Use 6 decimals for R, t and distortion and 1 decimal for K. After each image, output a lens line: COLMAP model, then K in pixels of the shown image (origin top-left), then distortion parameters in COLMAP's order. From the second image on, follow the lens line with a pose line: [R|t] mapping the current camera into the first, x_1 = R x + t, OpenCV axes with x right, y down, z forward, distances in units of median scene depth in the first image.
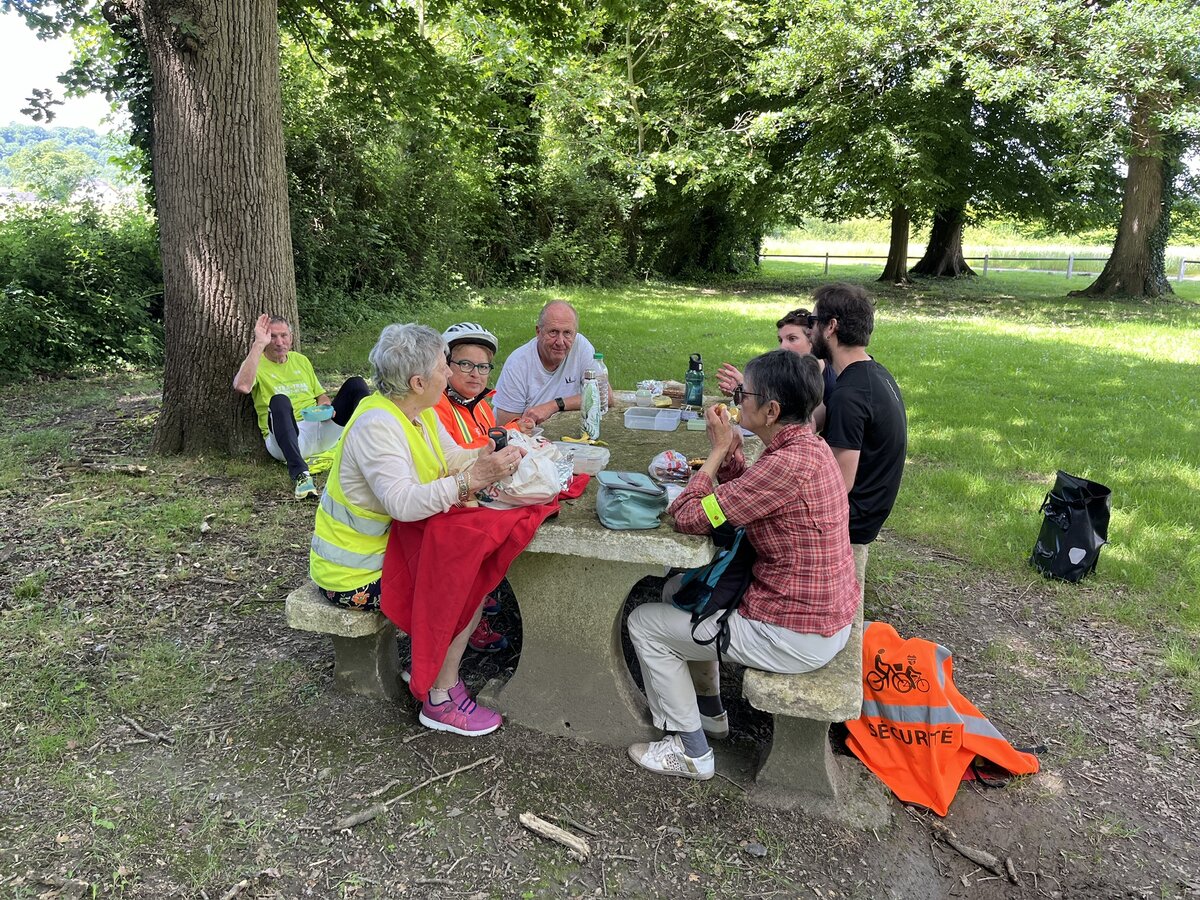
lens RADIAL K [[924.2, 0, 598.7], [0, 924.2, 443.6], [0, 0, 1]] dist [0.064920, -0.004672]
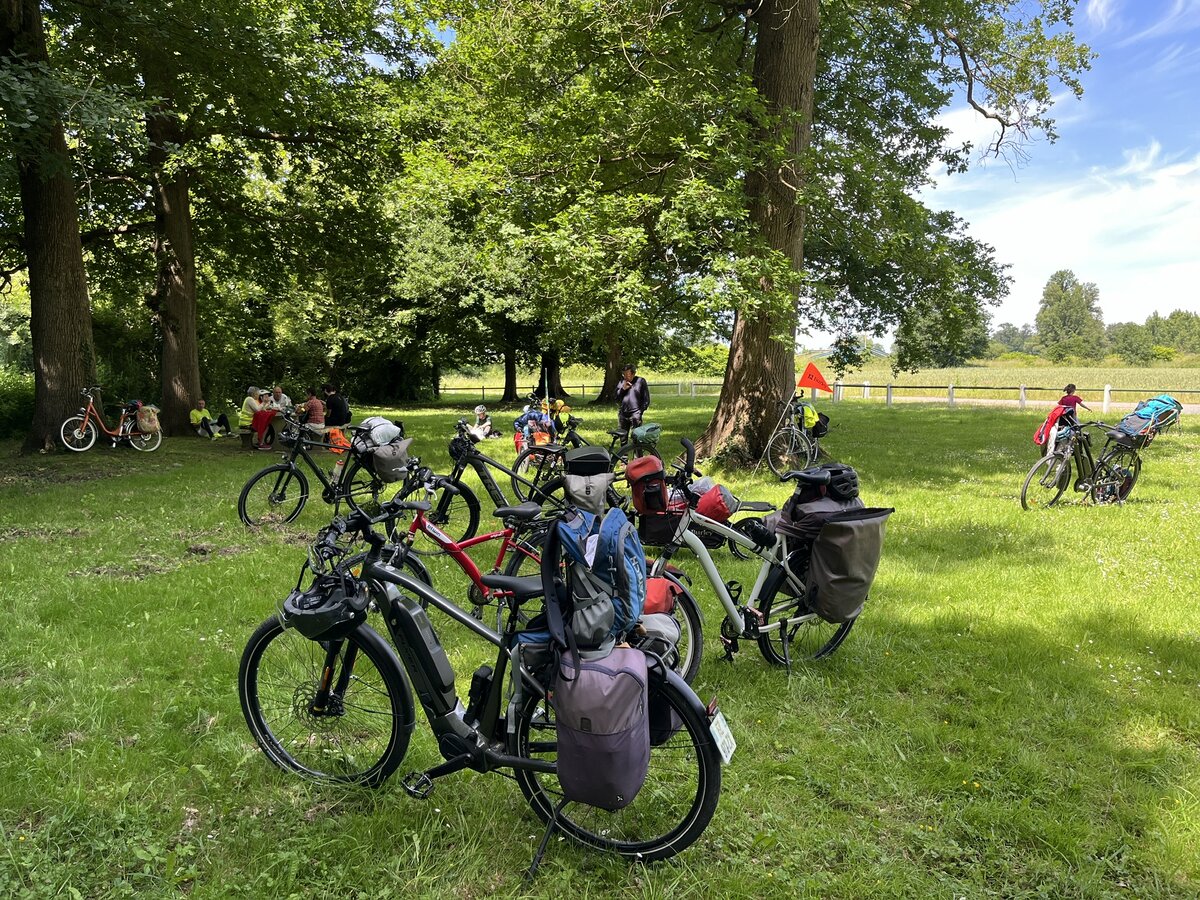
lens RADIAL K [[924.2, 0, 602.3], [0, 924.2, 461.0], [0, 0, 1]] dist [0.064920, -0.004672]
pose [[0.962577, -0.055557, 0.265251, 0.054435], [0.089939, 0.988779, -0.119280, 0.198077], [-0.255648, 0.138673, 0.956773, -0.829343]]
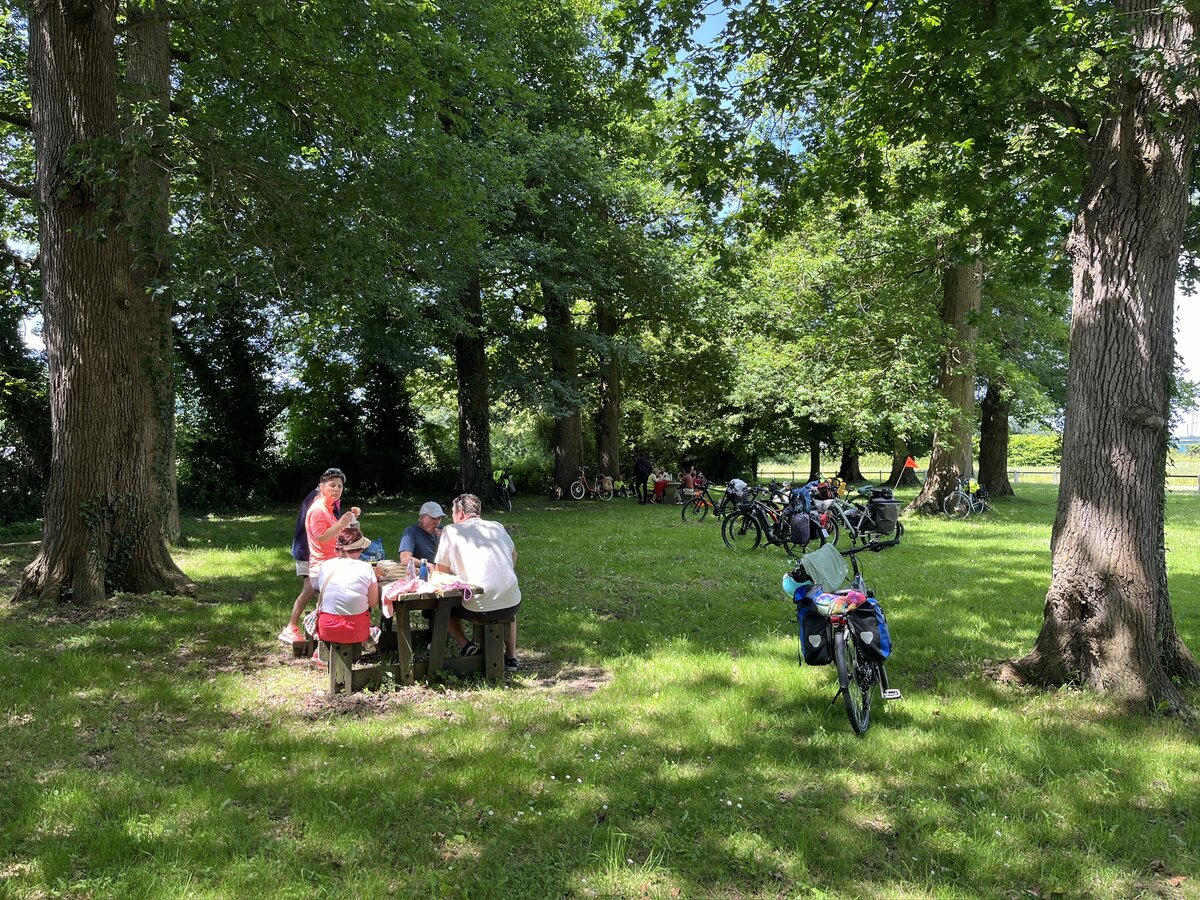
lens RADIAL K [[924.2, 0, 597.0], [0, 924.2, 461.3], [0, 0, 1]] dist [0.064920, -0.004672]
pose [[0.997400, -0.021865, -0.068673, -0.021465], [0.005664, 0.973704, -0.227746, 0.341397], [0.071846, 0.226765, 0.971296, -1.448140]]
